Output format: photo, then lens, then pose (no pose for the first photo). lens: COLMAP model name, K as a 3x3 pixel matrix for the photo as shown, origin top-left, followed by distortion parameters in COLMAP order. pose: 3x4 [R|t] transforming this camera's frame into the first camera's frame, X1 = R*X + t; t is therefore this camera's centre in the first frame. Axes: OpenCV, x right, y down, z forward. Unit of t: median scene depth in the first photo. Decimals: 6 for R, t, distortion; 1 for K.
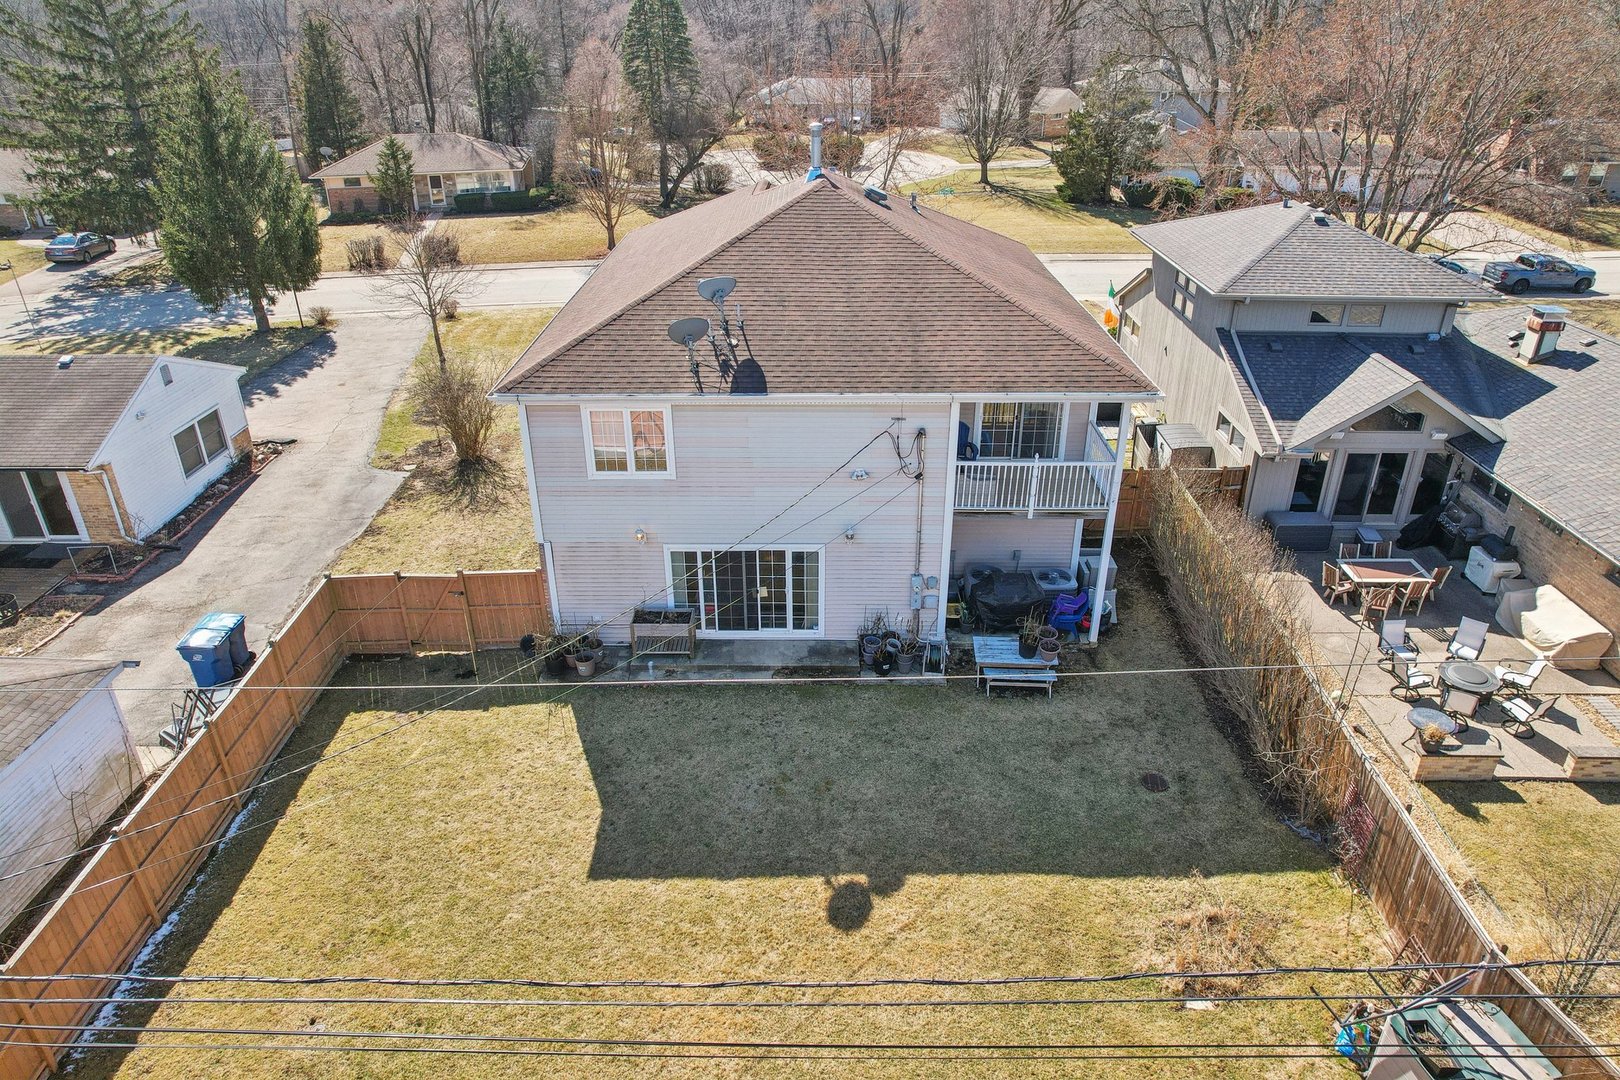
lens RADIAL K [[1034.8, 0, 810.0], [0, 1034.8, 540.0], [0, 0, 1]] dist [-0.089244, 0.085529]
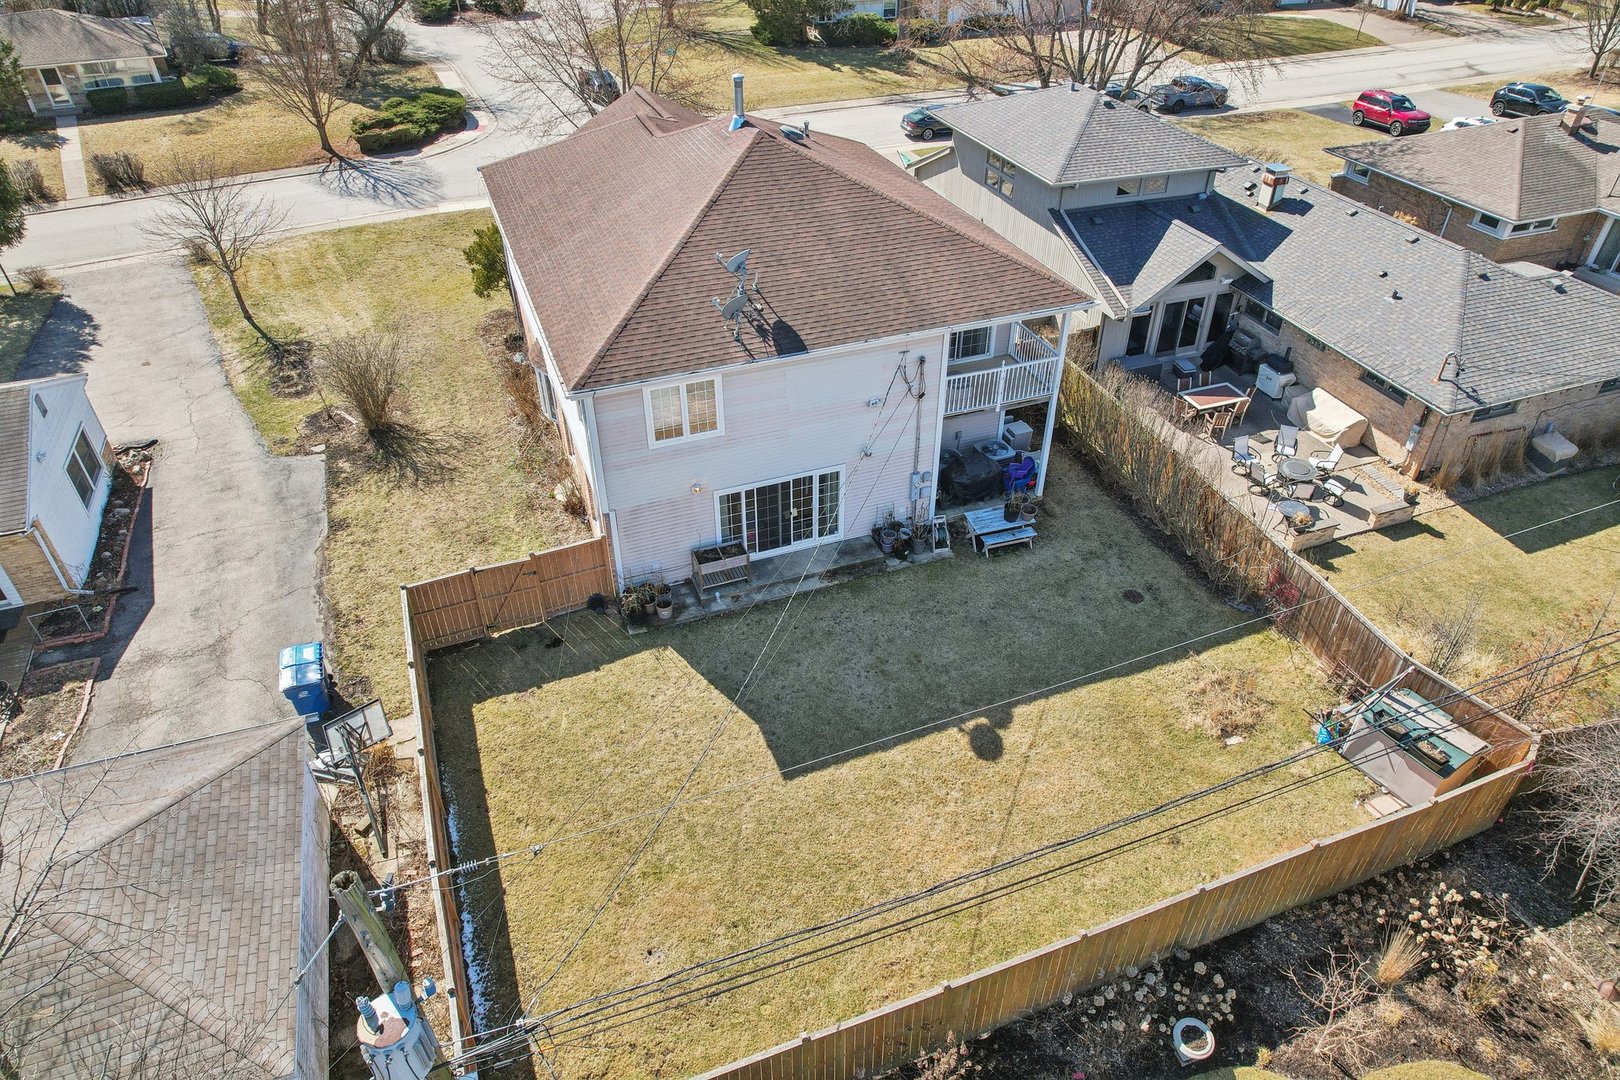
lens RADIAL K [[1034.8, 0, 810.0], [0, 1034.8, 540.0], [0, 0, 1]] dist [-0.089244, 0.085529]
pose [[0.932113, -0.216554, 0.290292, -0.373765], [0.164765, 0.967350, 0.192577, -0.141063], [-0.322517, -0.131673, 0.937361, -0.102985]]
